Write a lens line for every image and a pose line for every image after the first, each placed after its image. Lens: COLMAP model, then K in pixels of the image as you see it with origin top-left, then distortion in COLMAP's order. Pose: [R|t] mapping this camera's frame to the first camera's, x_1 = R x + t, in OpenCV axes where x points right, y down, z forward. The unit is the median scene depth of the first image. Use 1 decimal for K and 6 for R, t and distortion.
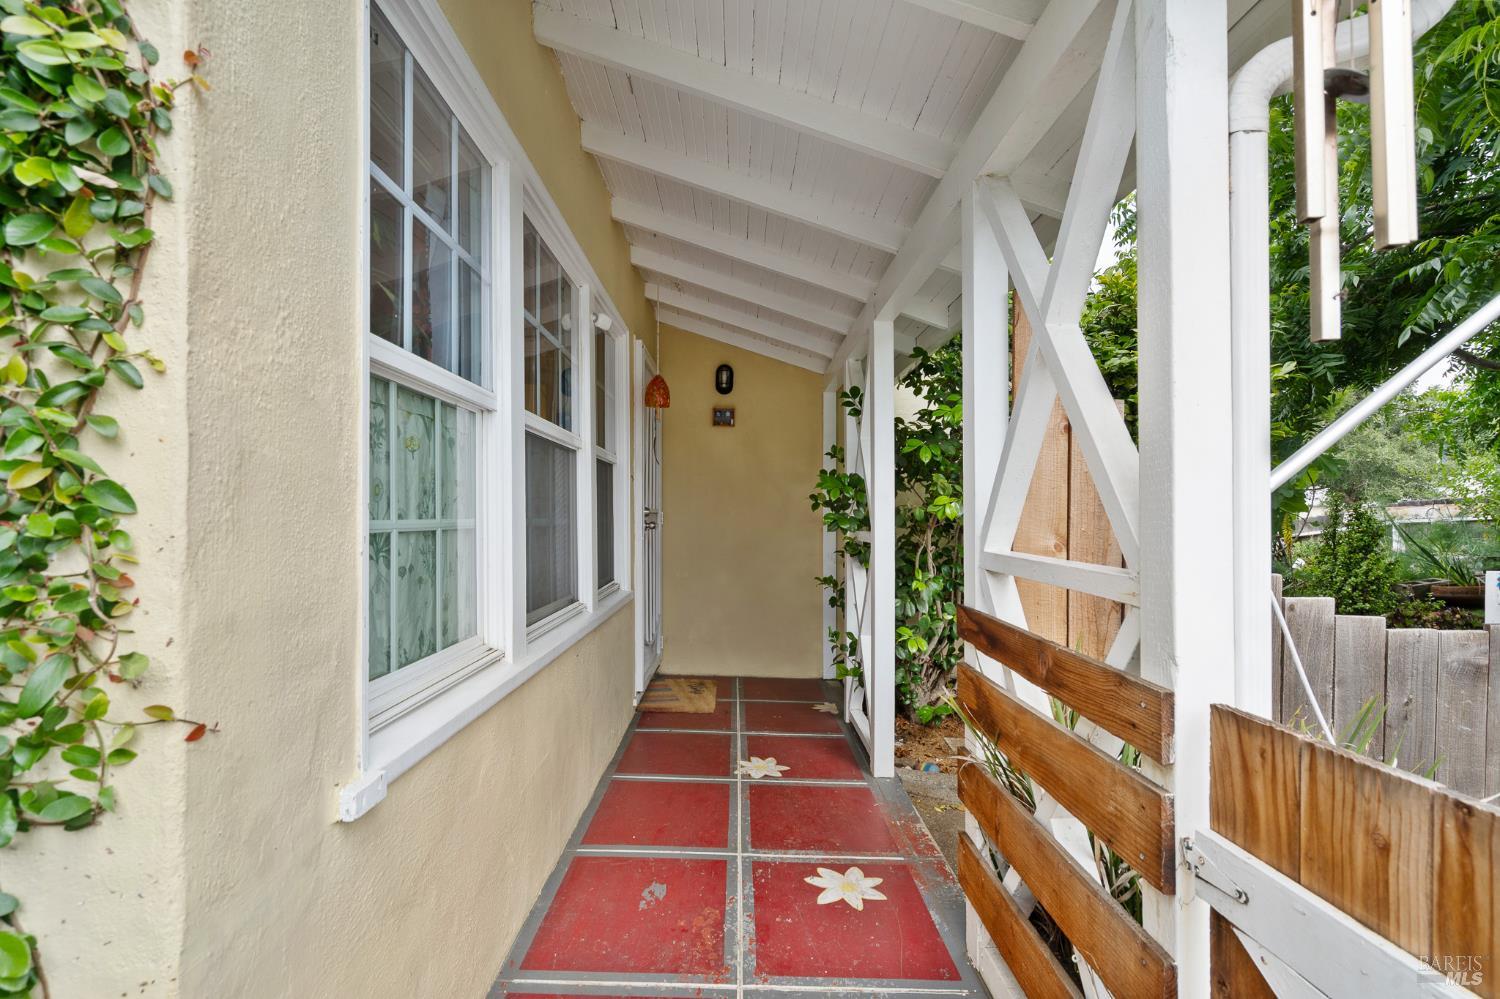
lens RADIAL K [[683.6, 0, 754.2], [0, 683.6, 495.5], [0, 0, 1]] dist [-0.003242, 0.000923]
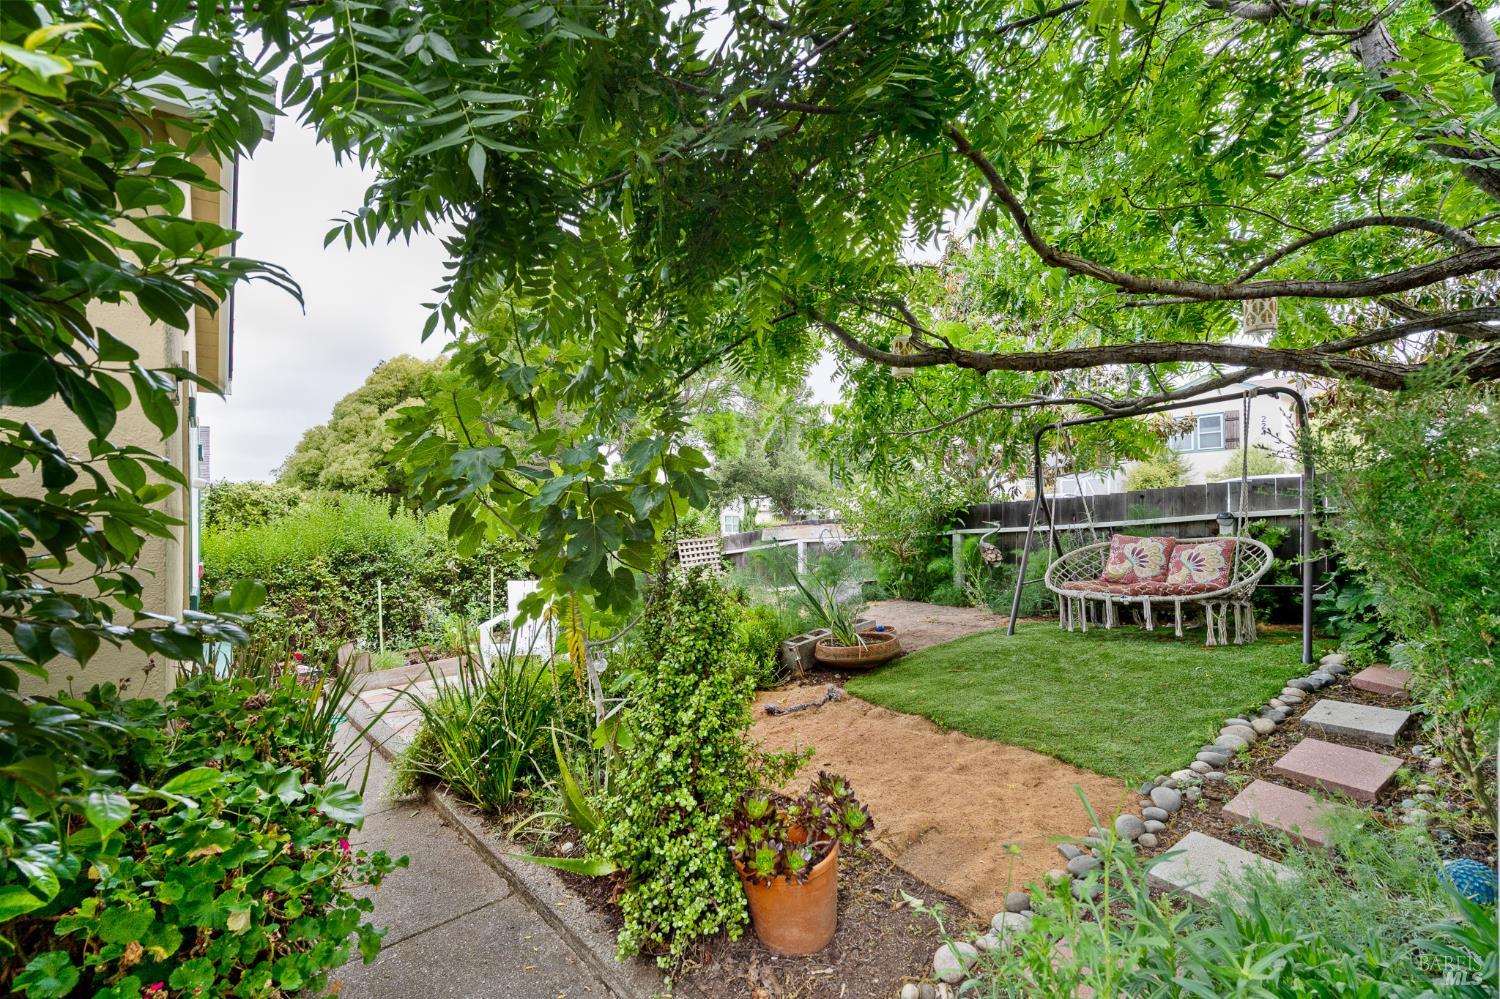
lens RADIAL K [[683.6, 0, 748.2], [0, 683.6, 502.7], [0, 0, 1]] dist [-0.003242, 0.000923]
pose [[0.790645, 0.011229, 0.612172, 0.419174], [-0.012655, 0.999918, -0.001997, -0.024394], [-0.612144, -0.006168, 0.790722, 0.399570]]
